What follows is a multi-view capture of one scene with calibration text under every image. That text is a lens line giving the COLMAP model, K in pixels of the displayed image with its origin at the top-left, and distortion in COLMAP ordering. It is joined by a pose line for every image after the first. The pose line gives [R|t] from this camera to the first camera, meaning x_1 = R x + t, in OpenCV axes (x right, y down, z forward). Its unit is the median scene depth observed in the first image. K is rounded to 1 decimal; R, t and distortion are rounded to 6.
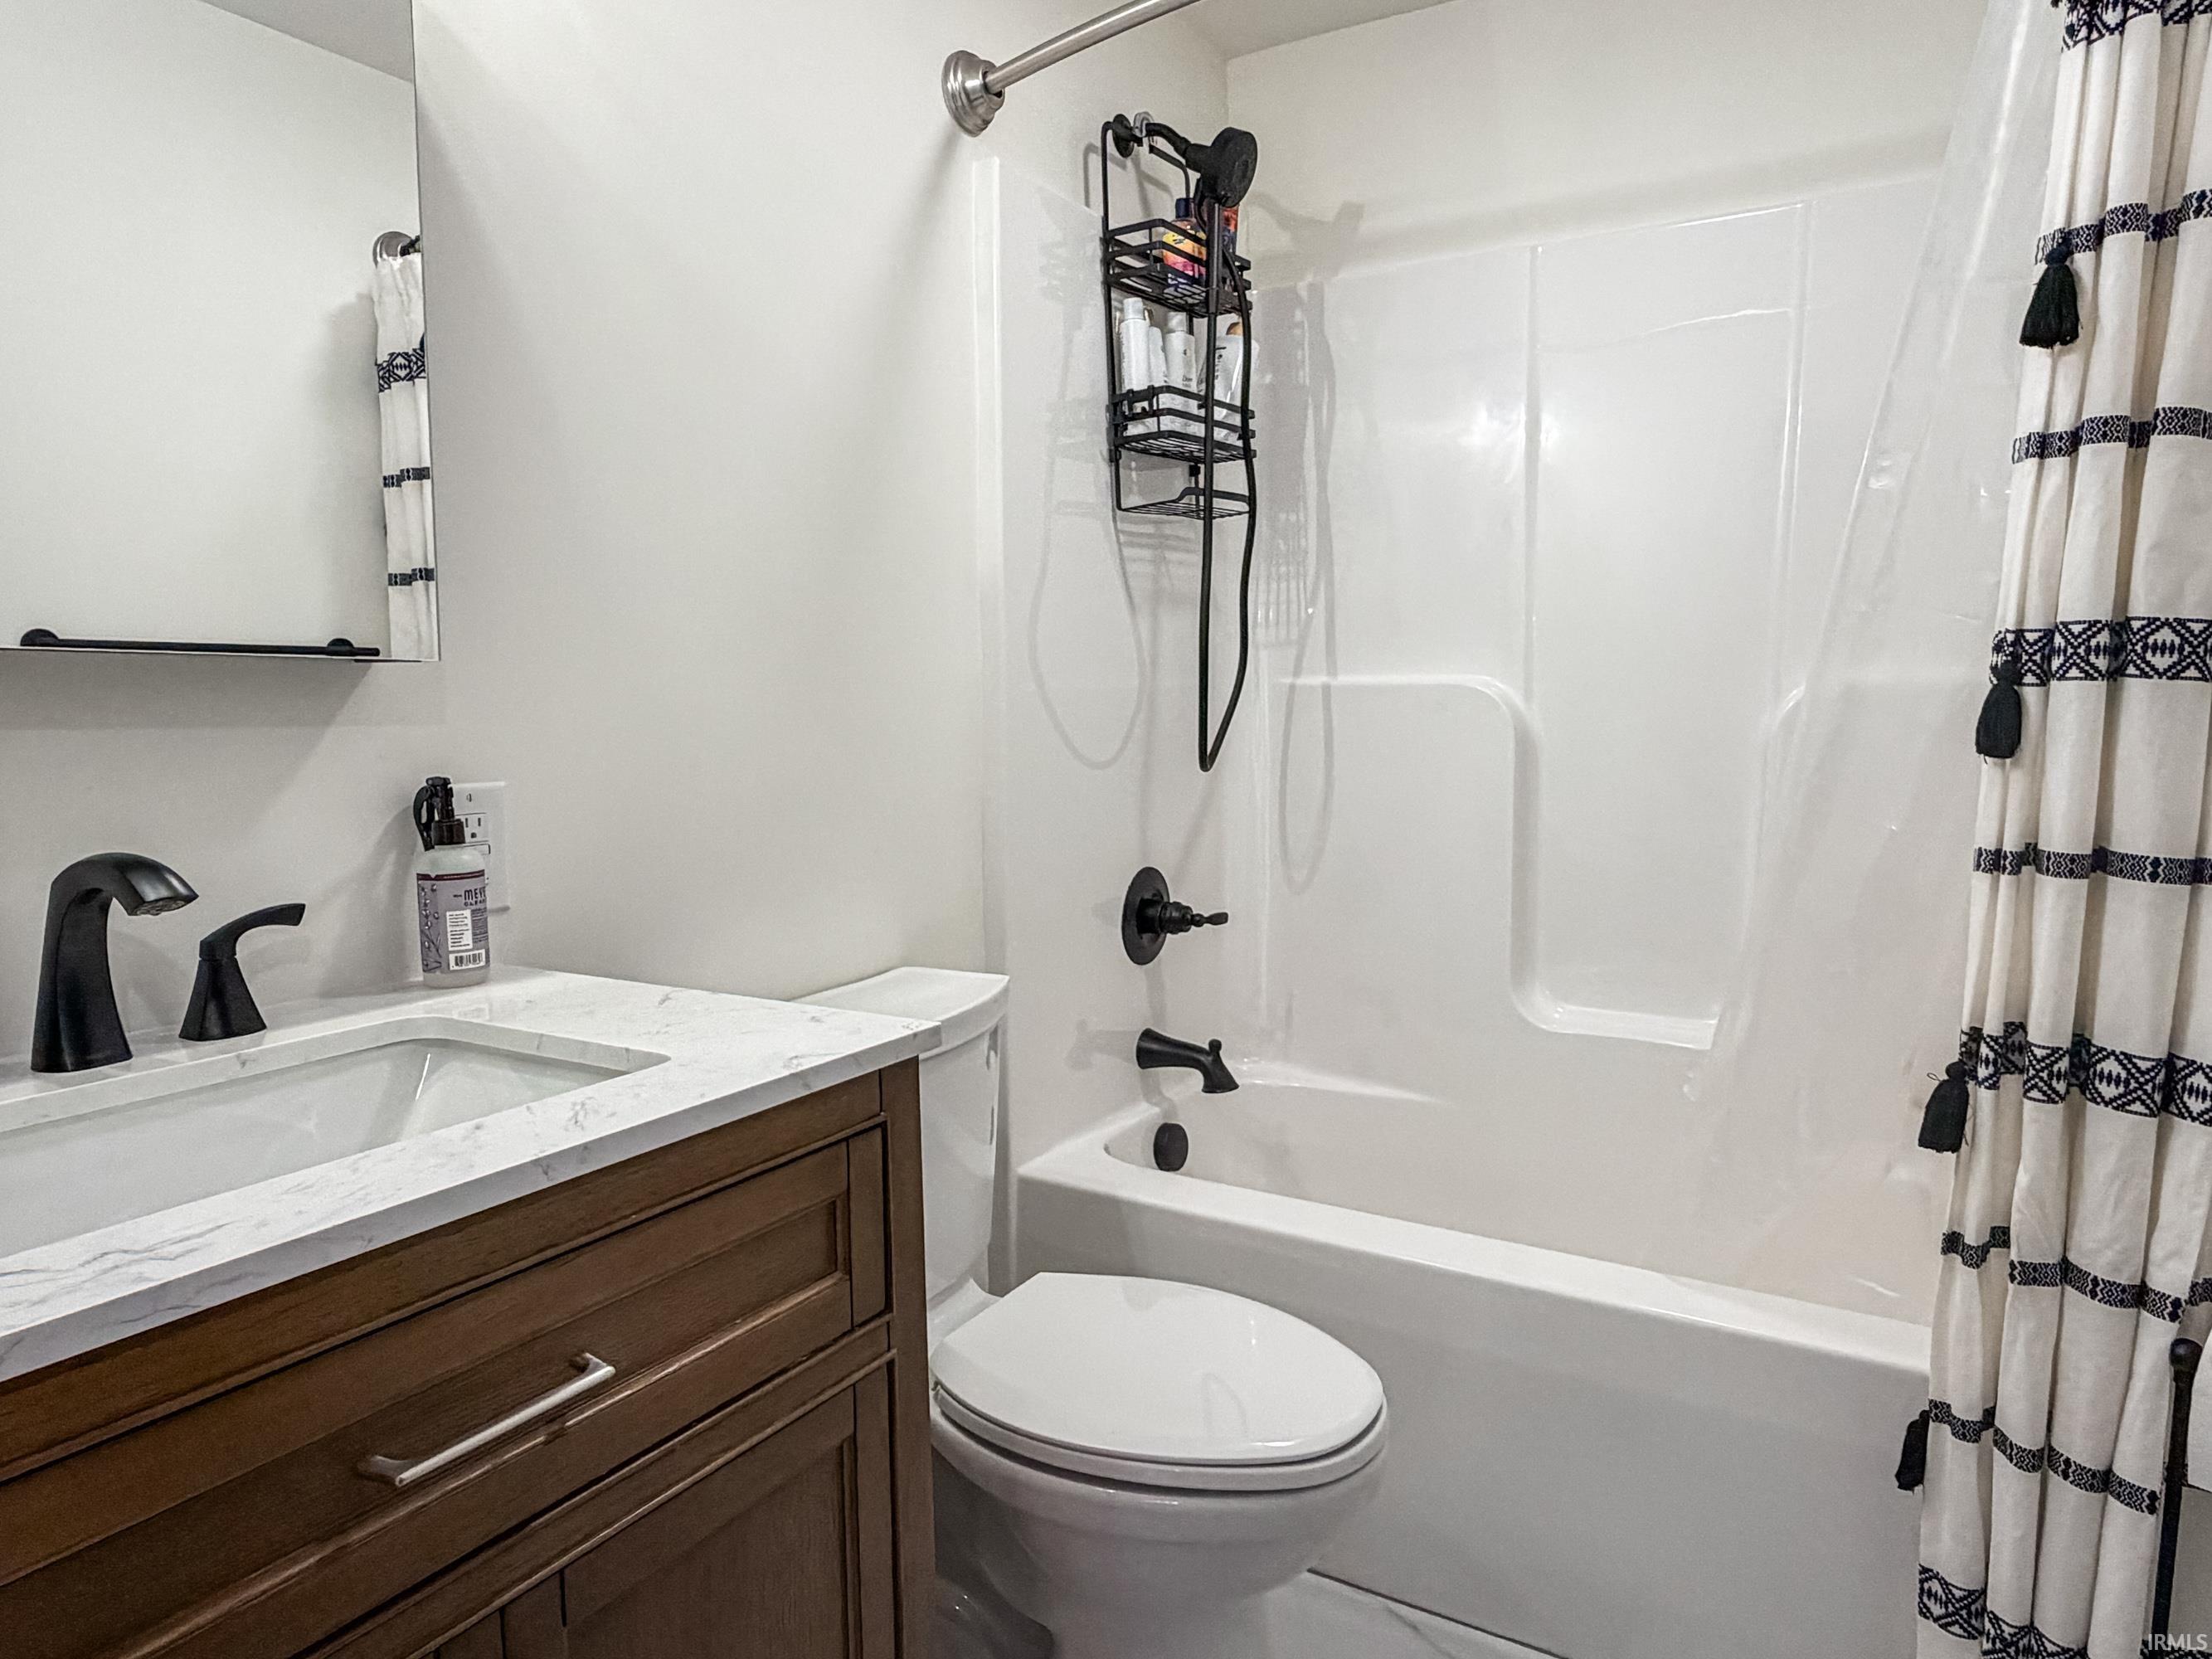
lens RADIAL K [[1347.0, 0, 1106.0], [0, 1347.0, 829.5], [0, 0, 1]] dist [-0.002390, 0.002603]
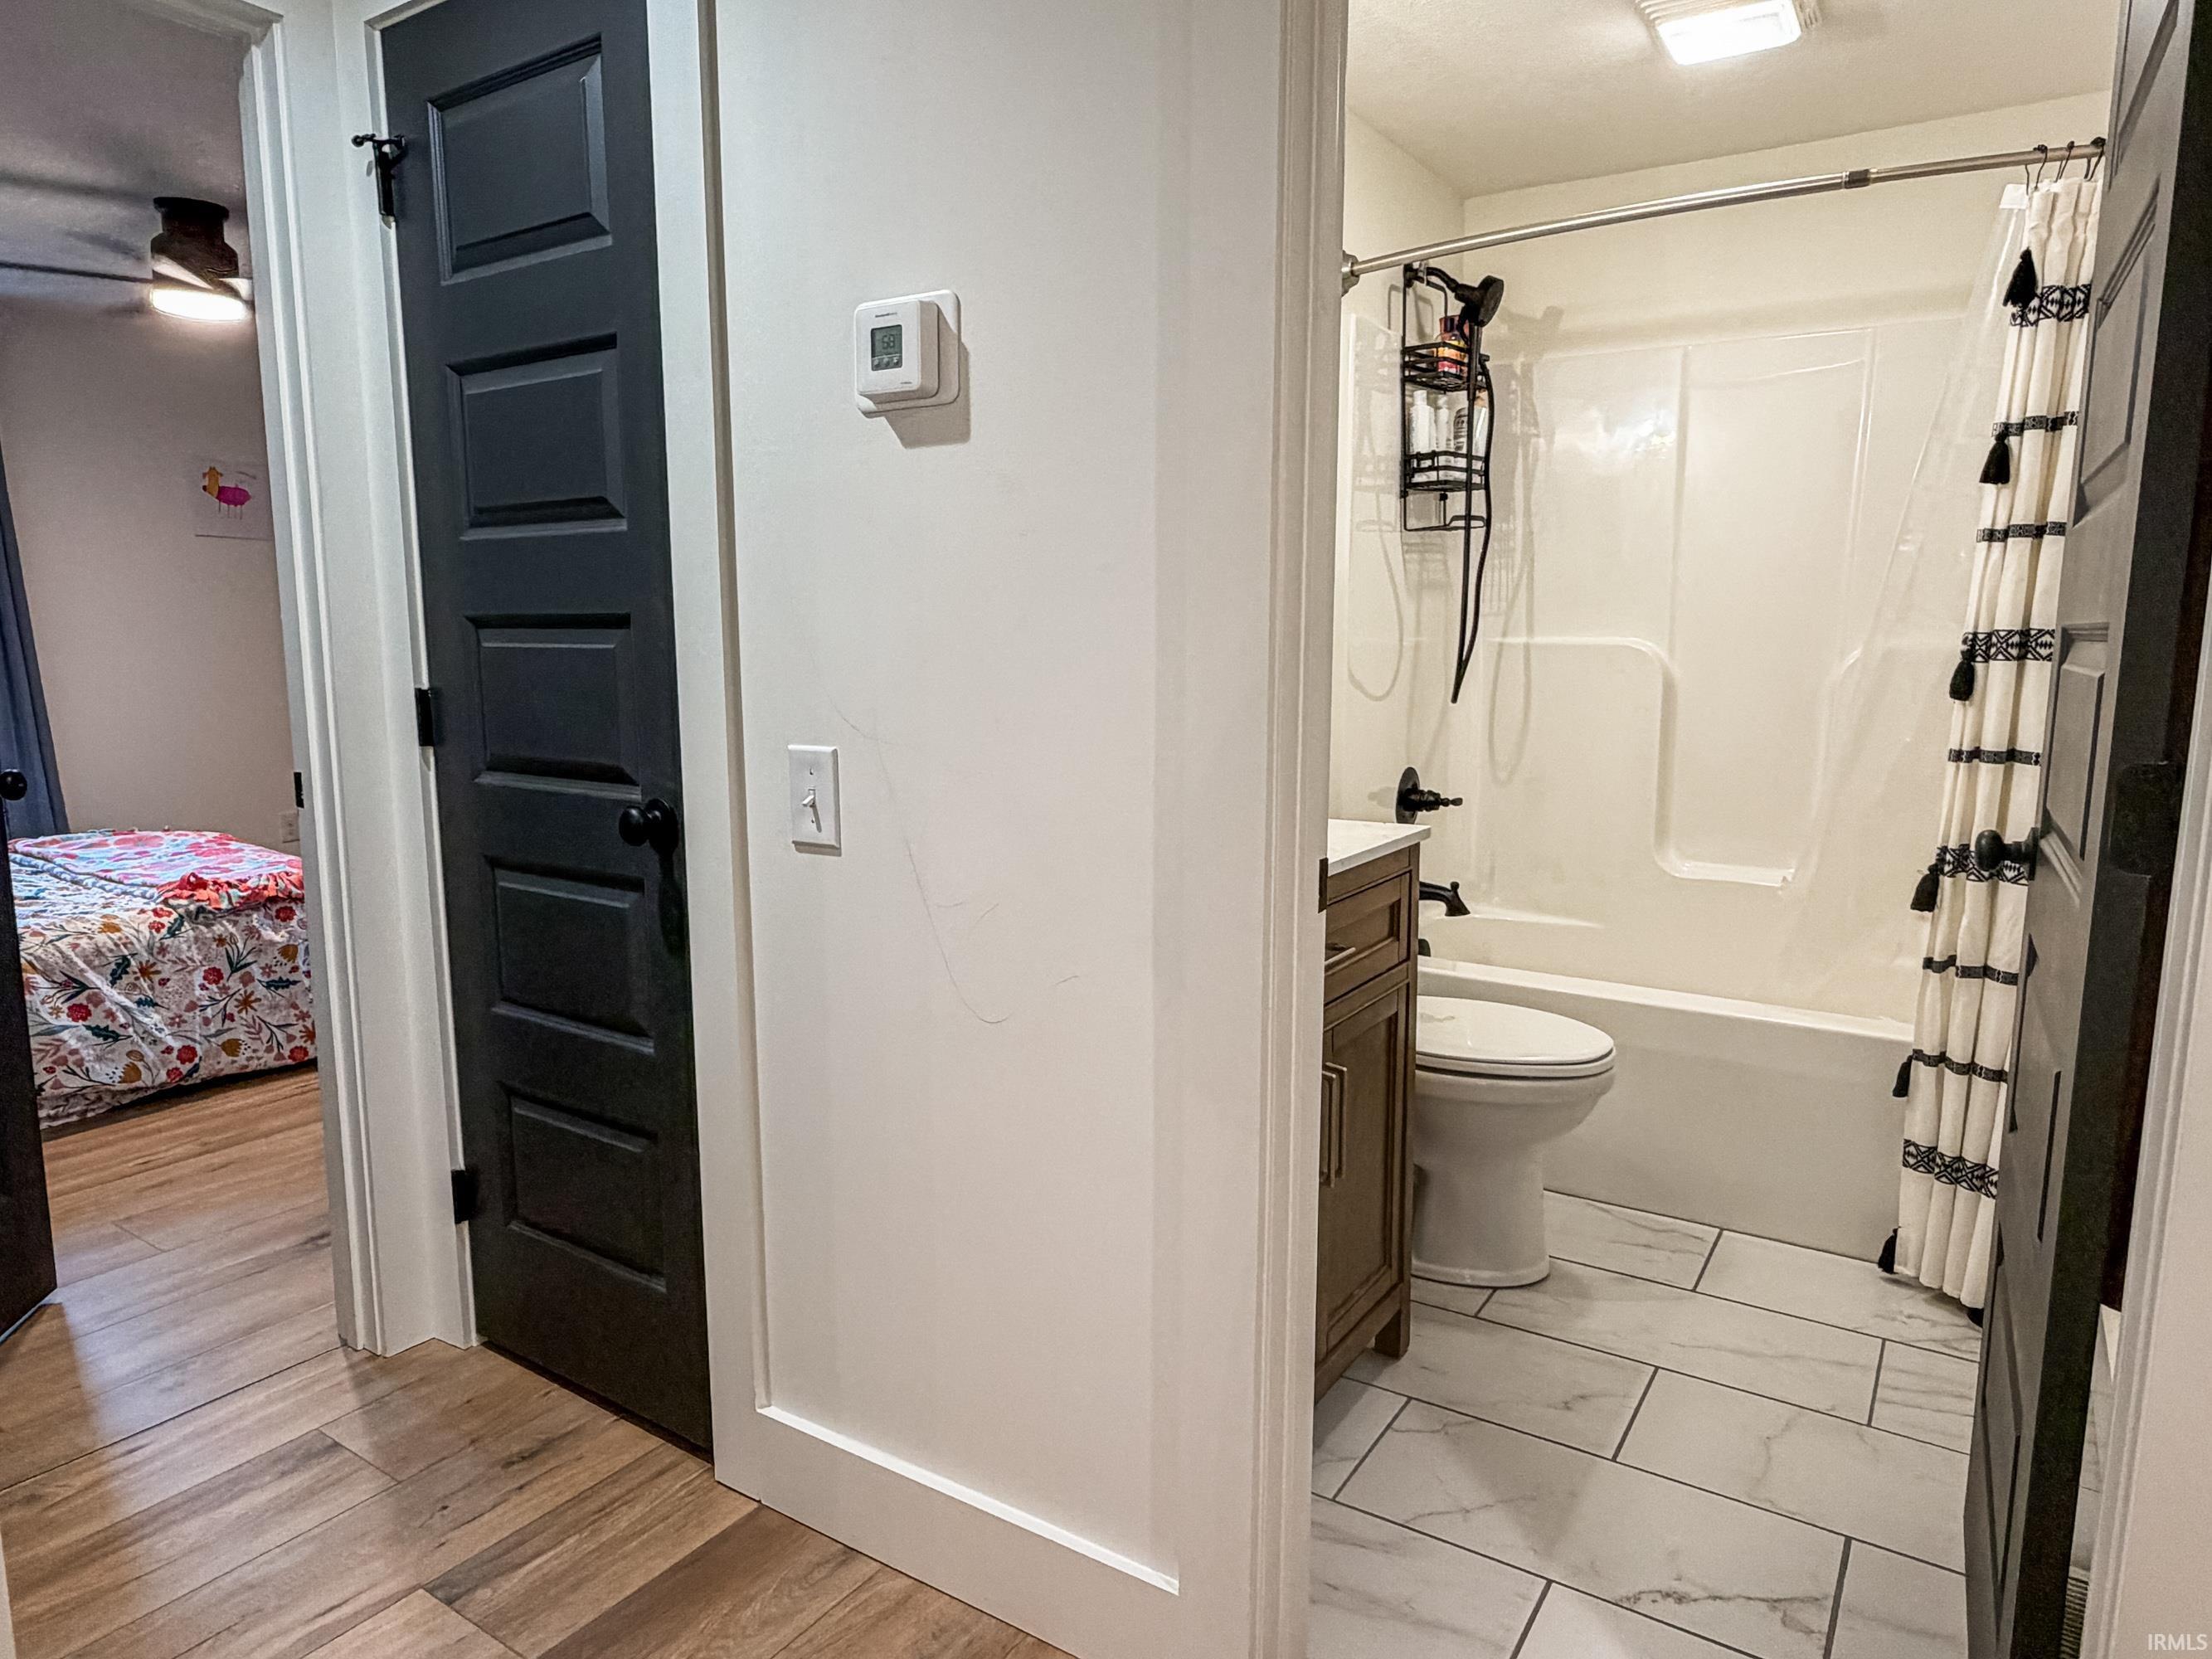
lens RADIAL K [[1347.0, 0, 1106.0], [0, 1347.0, 829.5], [0, 0, 1]] dist [-0.002390, 0.002603]
pose [[0.999419, 0.008737, -0.032942, -0.438299], [-0.006904, 0.998443, 0.055346, 0.028858], [0.033375, -0.055086, 0.997924, -0.867834]]
